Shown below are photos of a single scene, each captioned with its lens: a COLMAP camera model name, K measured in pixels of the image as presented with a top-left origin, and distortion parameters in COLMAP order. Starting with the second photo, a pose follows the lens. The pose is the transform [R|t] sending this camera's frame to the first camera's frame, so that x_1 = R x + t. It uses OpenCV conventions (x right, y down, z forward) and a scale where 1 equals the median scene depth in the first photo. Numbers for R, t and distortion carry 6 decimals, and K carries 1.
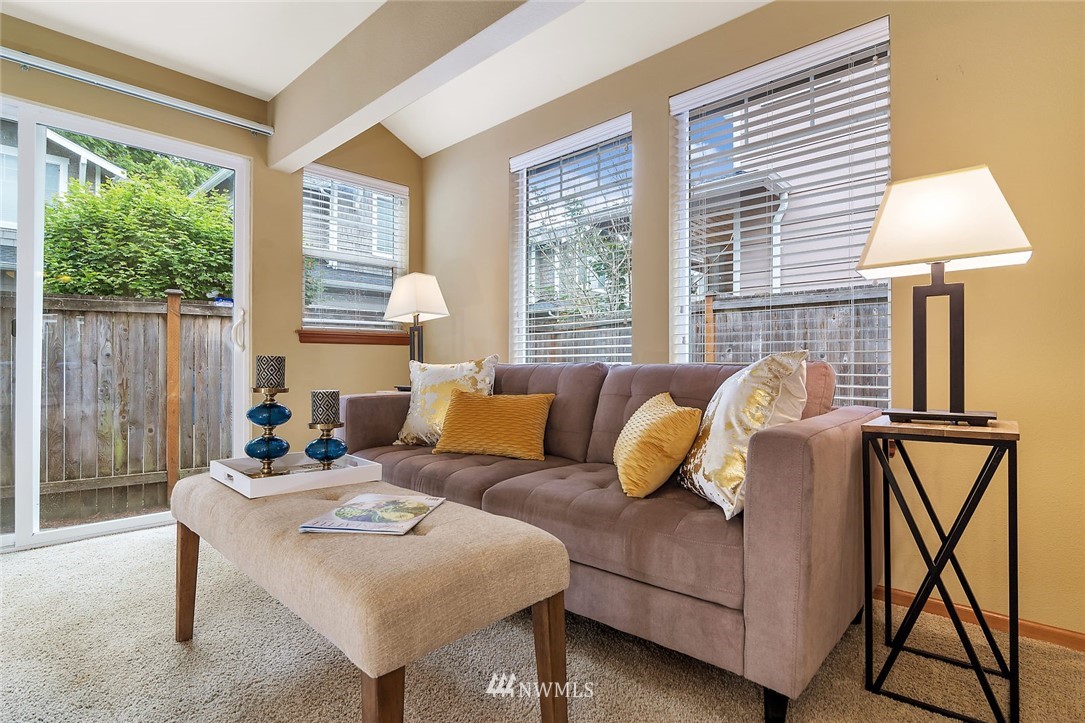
lens RADIAL K [[538.9, 0, 542.5], [0, 538.9, 361.5], [0, 0, 1]] dist [-0.007855, -0.000233]
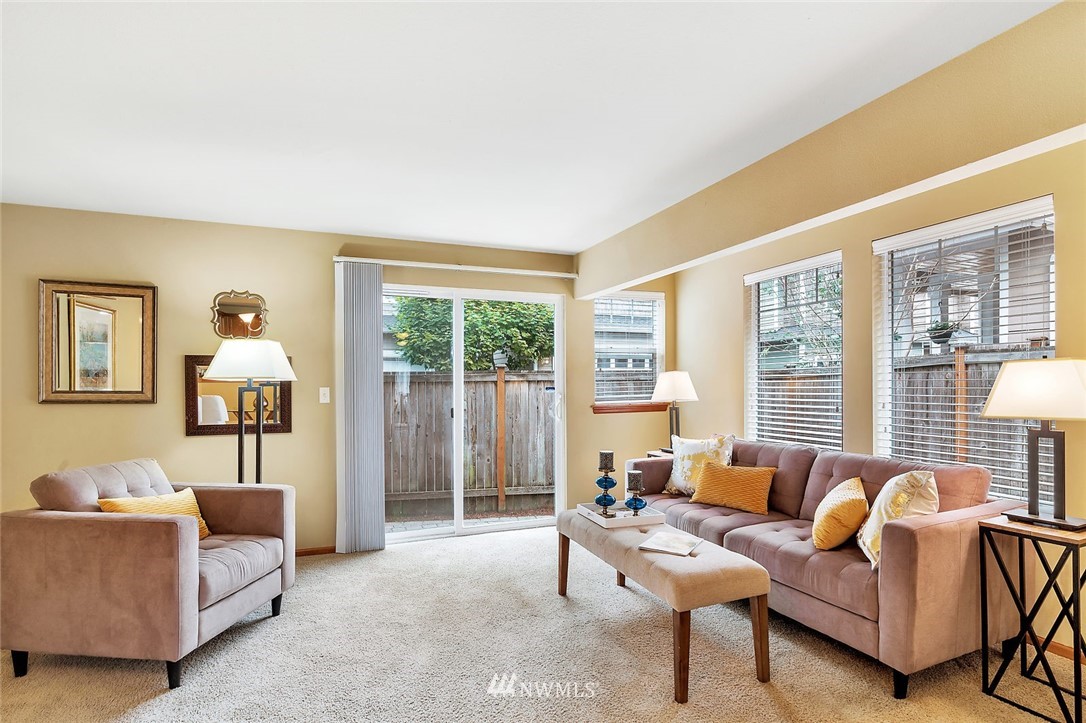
lens RADIAL K [[539.5, 0, 546.0], [0, 539.5, 387.1], [0, 0, 1]] dist [-0.008554, -0.001480]
pose [[0.909064, -0.003115, -0.416645, 0.057769], [0.009883, 0.999852, 0.014089, -0.164787], [0.416539, -0.016925, 0.908960, -0.499826]]
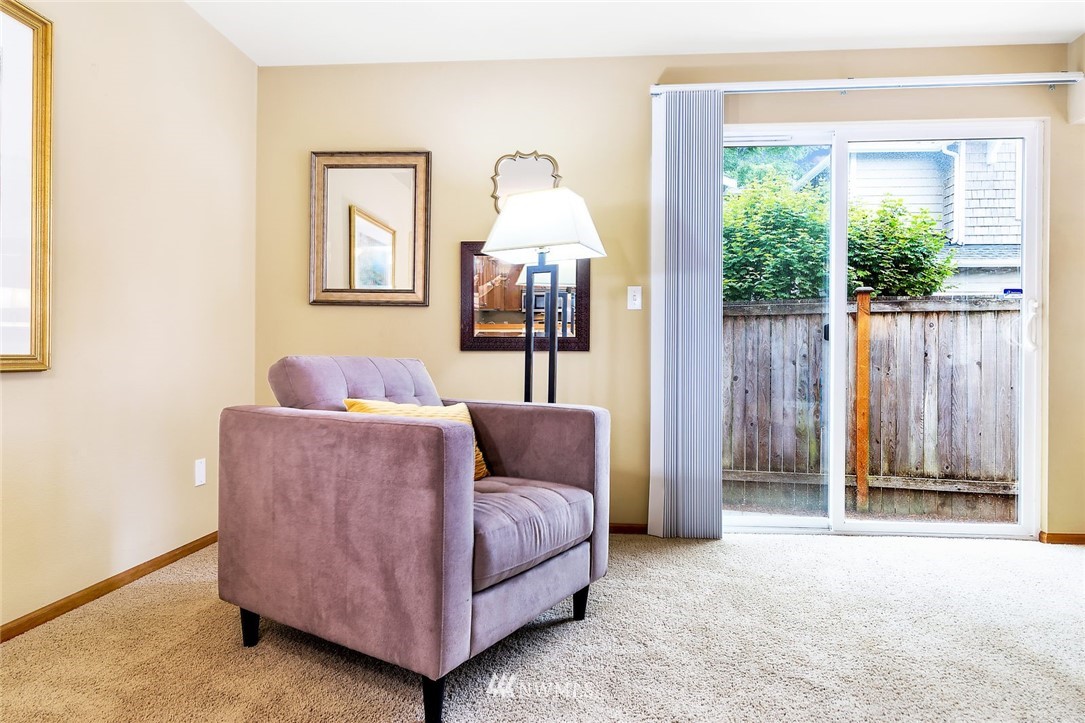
lens RADIAL K [[615.4, 0, 547.0], [0, 615.4, 363.7], [0, 0, 1]] dist [-0.001192, 0.000081]
pose [[0.633883, 0.000039, -0.773429, -0.353298], [0.002428, 0.999995, 0.002041, -0.001216], [0.773425, -0.003172, 0.633880, -0.244408]]
